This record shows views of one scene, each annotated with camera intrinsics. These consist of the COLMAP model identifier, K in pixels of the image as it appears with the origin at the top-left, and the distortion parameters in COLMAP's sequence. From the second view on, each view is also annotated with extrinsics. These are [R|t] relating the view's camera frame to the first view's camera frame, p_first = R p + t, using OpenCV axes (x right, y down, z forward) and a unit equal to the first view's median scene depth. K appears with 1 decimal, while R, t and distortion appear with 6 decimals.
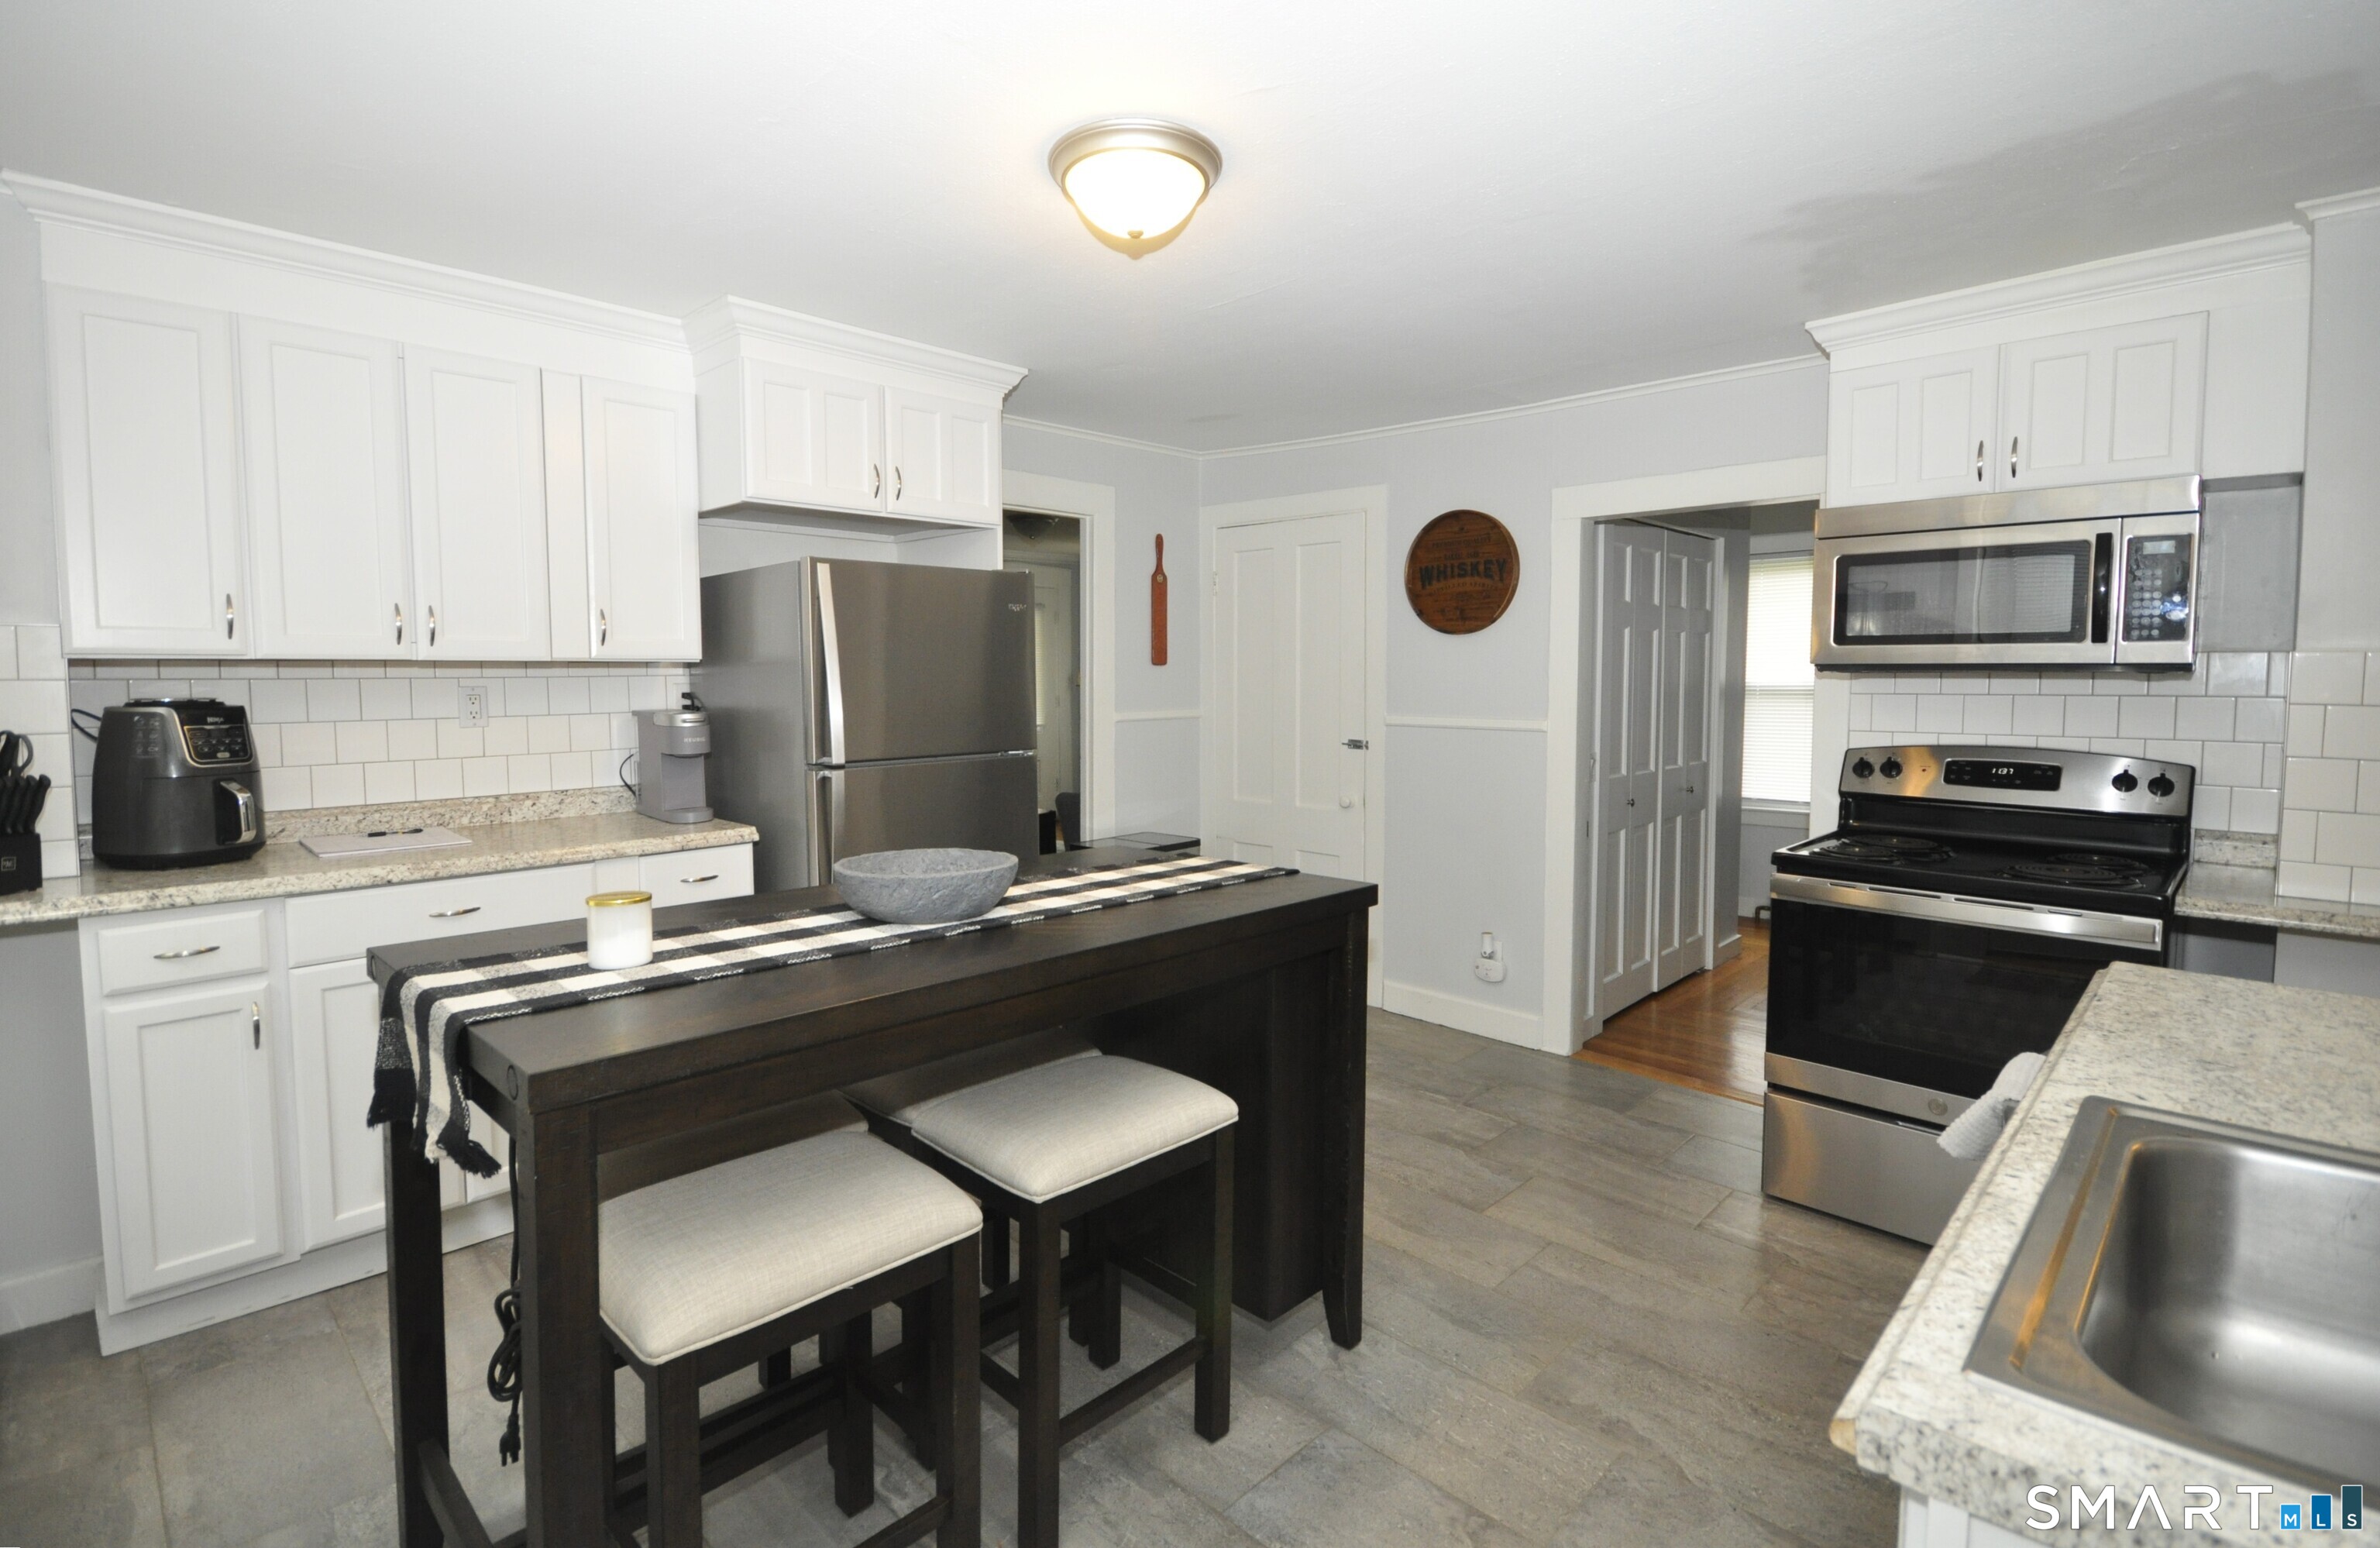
lens RADIAL K [[1115.3, 0, 1175.4], [0, 1115.3, 740.4], [0, 0, 1]] dist [0.003813, -0.011750]
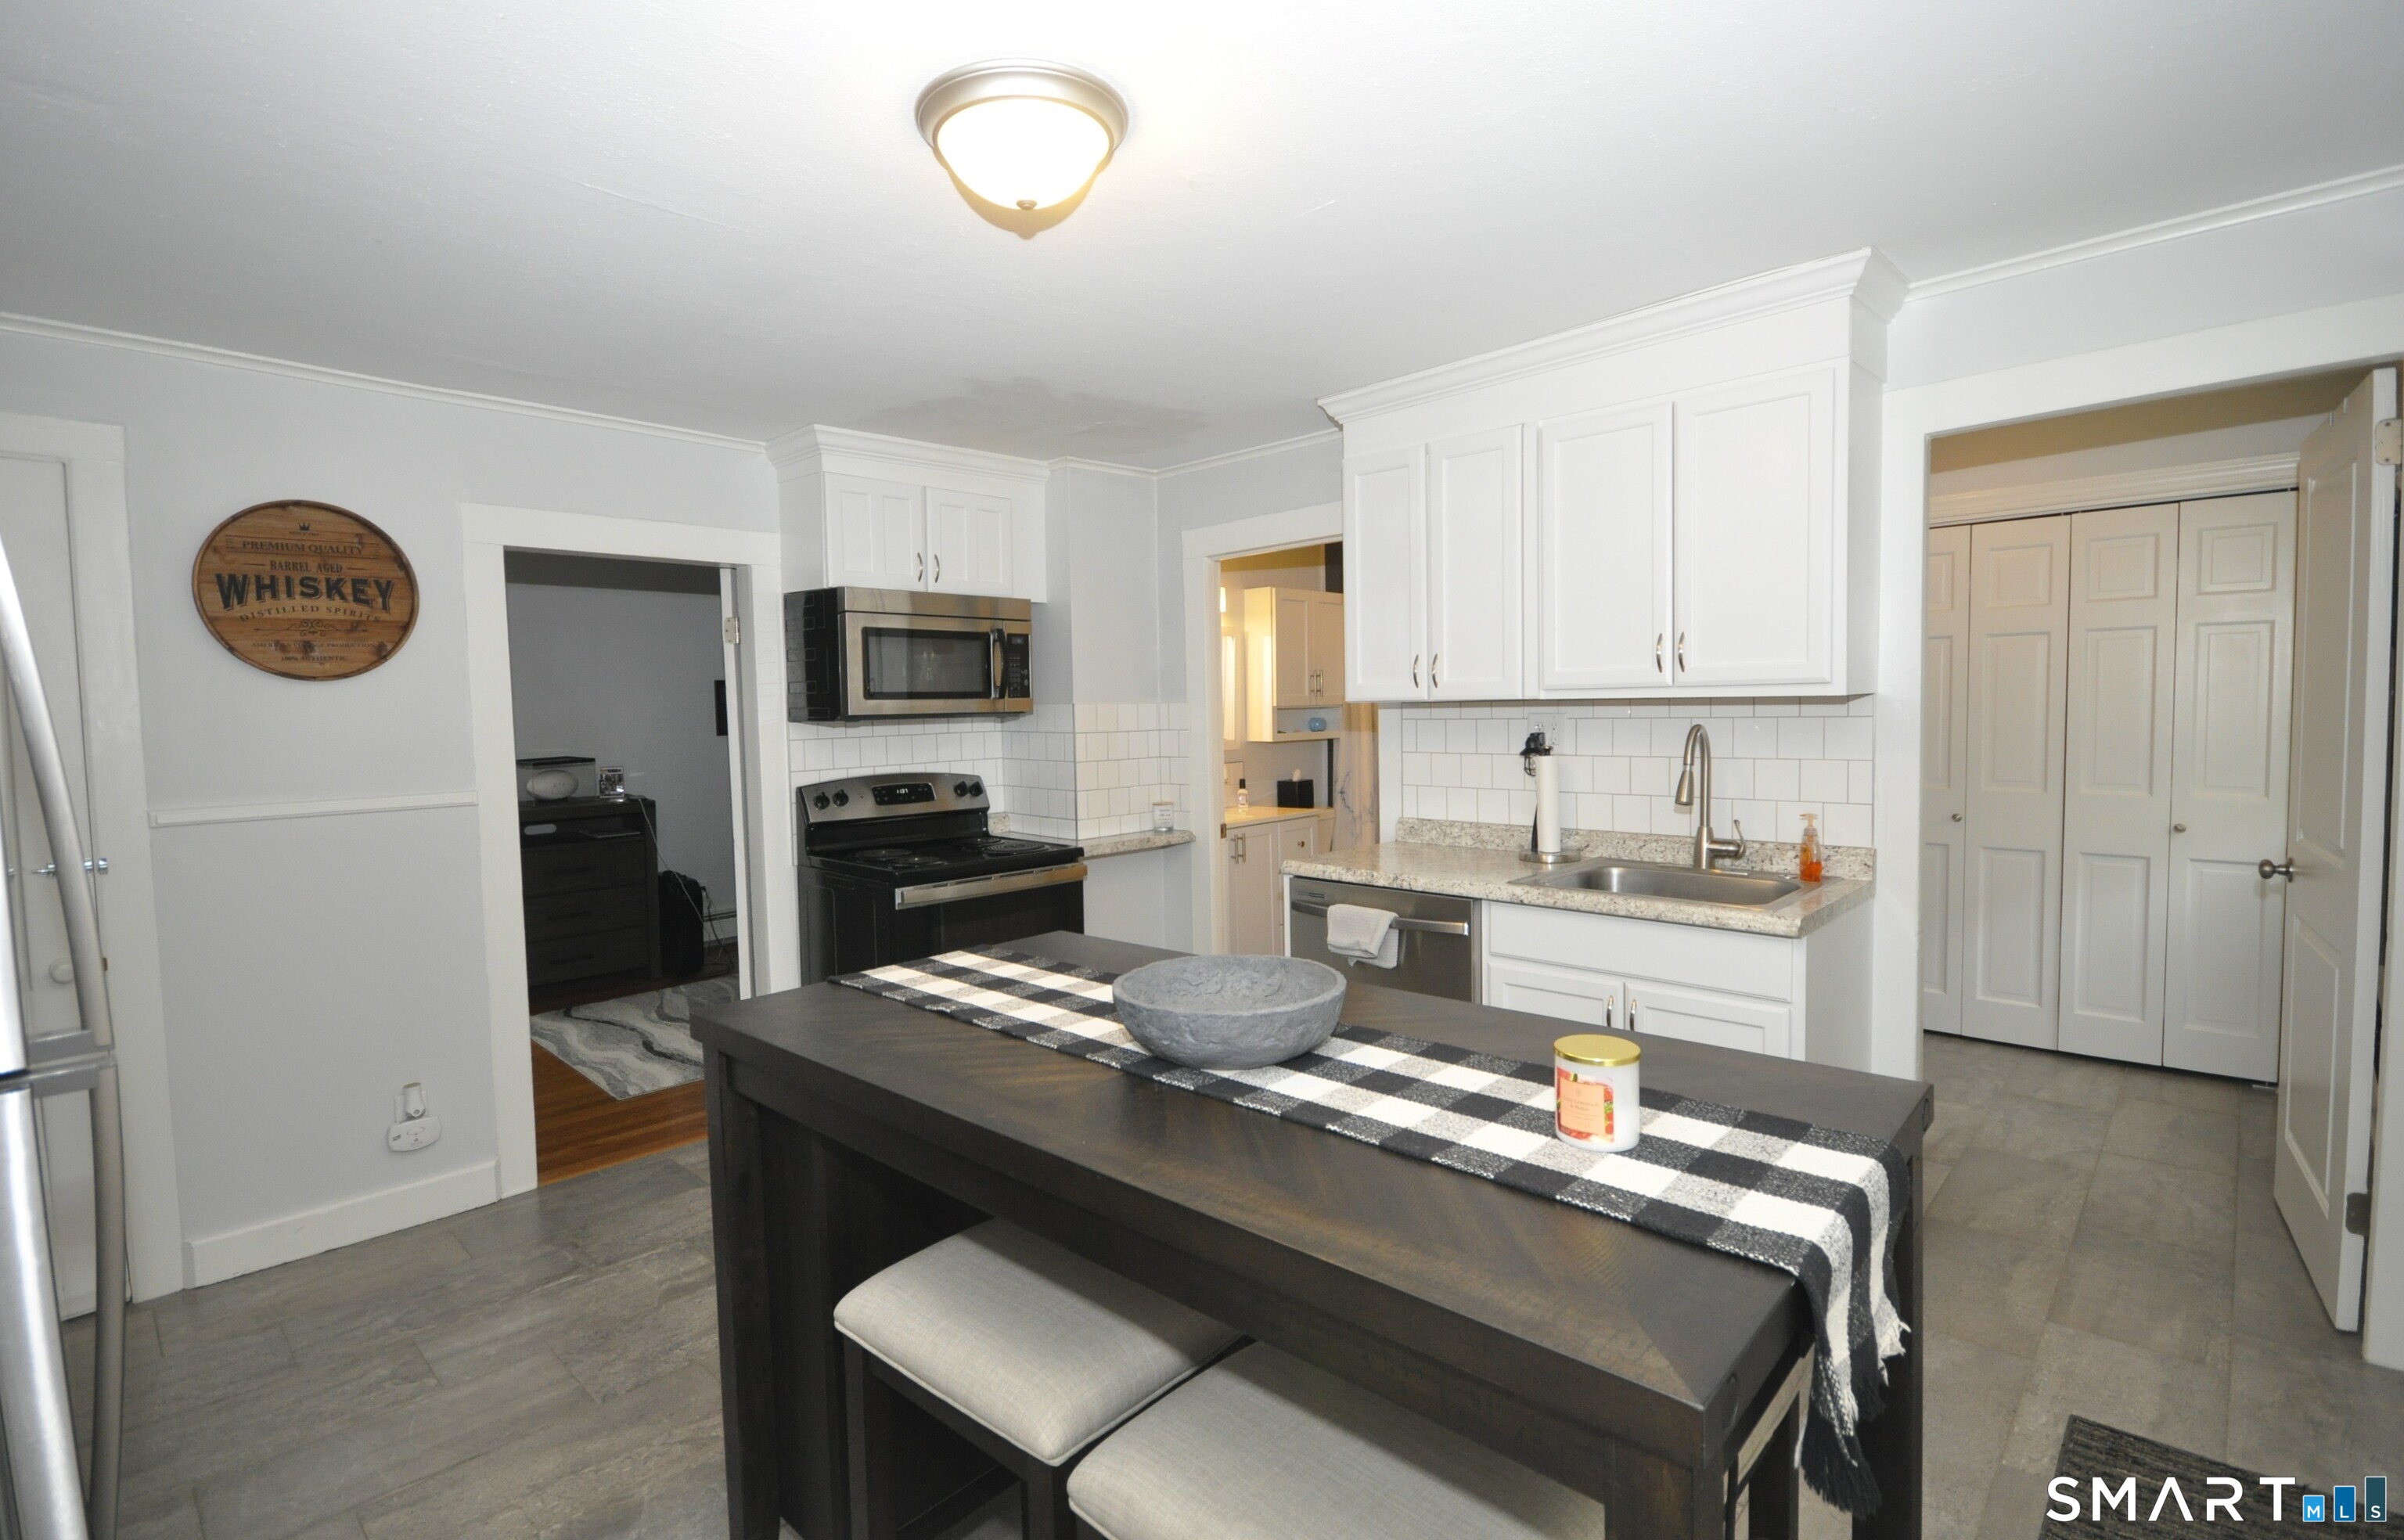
lens RADIAL K [[1088.0, 0, 1202.0], [0, 1088.0, 770.0], [0, 0, 1]] dist [-0.001080, -0.000062]
pose [[-0.027078, -0.059866, 0.997839, -0.625972], [0.079016, 0.994954, 0.061837, -0.054312], [-0.996506, 0.080520, -0.022211, 0.677413]]
